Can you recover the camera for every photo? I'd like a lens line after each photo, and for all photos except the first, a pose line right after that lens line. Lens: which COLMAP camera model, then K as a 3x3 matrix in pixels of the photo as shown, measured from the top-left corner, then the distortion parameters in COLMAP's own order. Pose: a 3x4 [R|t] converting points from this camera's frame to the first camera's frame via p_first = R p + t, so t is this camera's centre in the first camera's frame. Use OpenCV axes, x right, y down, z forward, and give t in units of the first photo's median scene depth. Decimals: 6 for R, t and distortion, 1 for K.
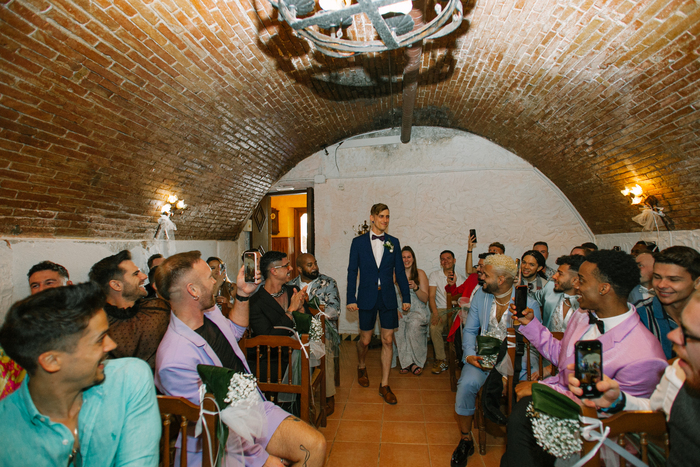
lens RADIAL K [[381.6, 0, 358.2], [0, 381.6, 234.4], [0, 0, 1]] dist [-0.088469, 0.047705]
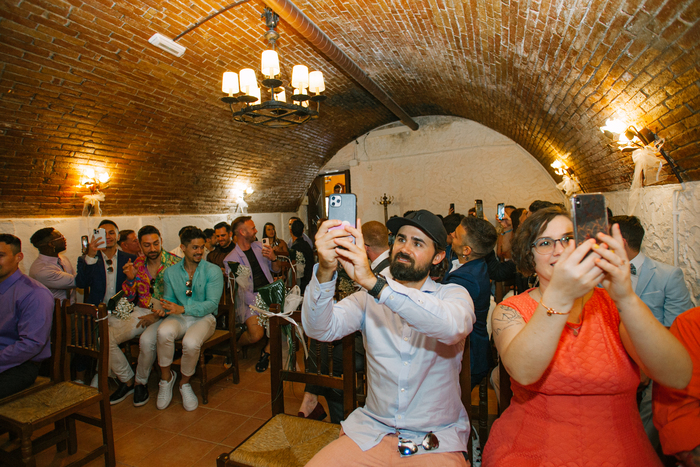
lens RADIAL K [[375.3, 0, 350.0], [0, 375.3, 233.5], [0, 0, 1]] dist [-0.077047, 0.000133]
pose [[0.963683, -0.019745, -0.266318, 0.429681], [0.041110, 0.996344, 0.074890, -0.001063], [0.263866, -0.083119, 0.960972, -0.496089]]
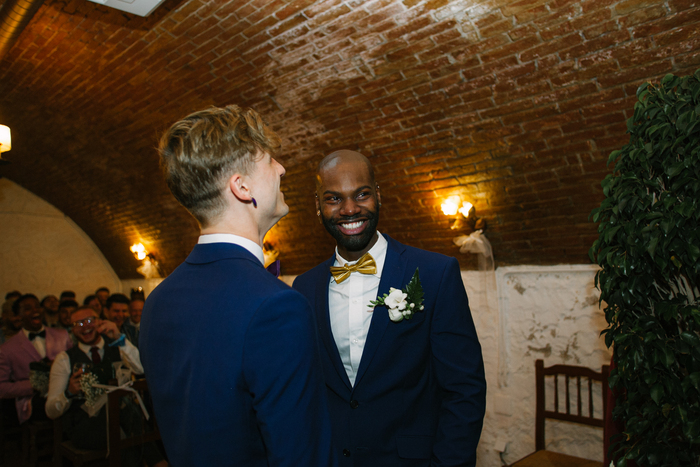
lens RADIAL K [[538.7, 0, 350.0], [0, 538.7, 233.5], [0, 0, 1]] dist [-0.060469, 0.081846]
pose [[0.632560, 0.046308, 0.773126, -0.285936], [0.007732, 0.997784, -0.066091, -0.044034], [-0.774473, 0.047785, 0.630800, -0.891100]]
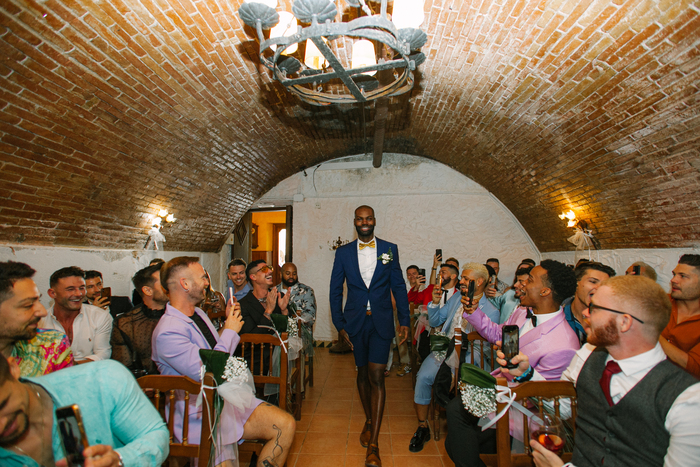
lens RADIAL K [[365.2, 0, 359.2], [0, 365.2, 235.0], [0, 0, 1]] dist [-0.085808, 0.043501]
pose [[0.997316, 0.020476, 0.070290, 0.003121], [-0.017529, 0.998951, -0.042301, 0.004462], [-0.071082, 0.040955, 0.996629, -0.094032]]
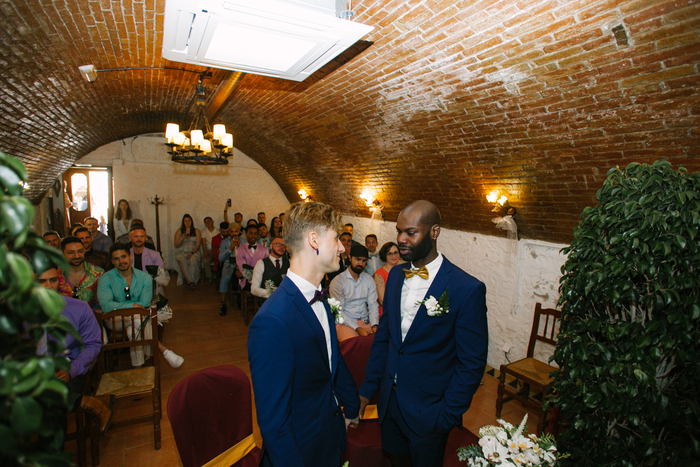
lens RADIAL K [[349.3, 0, 350.0], [0, 349.3, 233.5], [0, 0, 1]] dist [-0.081227, 0.034939]
pose [[0.805549, -0.026636, 0.591930, -0.295392], [-0.056808, 0.990915, 0.121900, -0.162943], [-0.589799, -0.131823, 0.796718, -0.961800]]
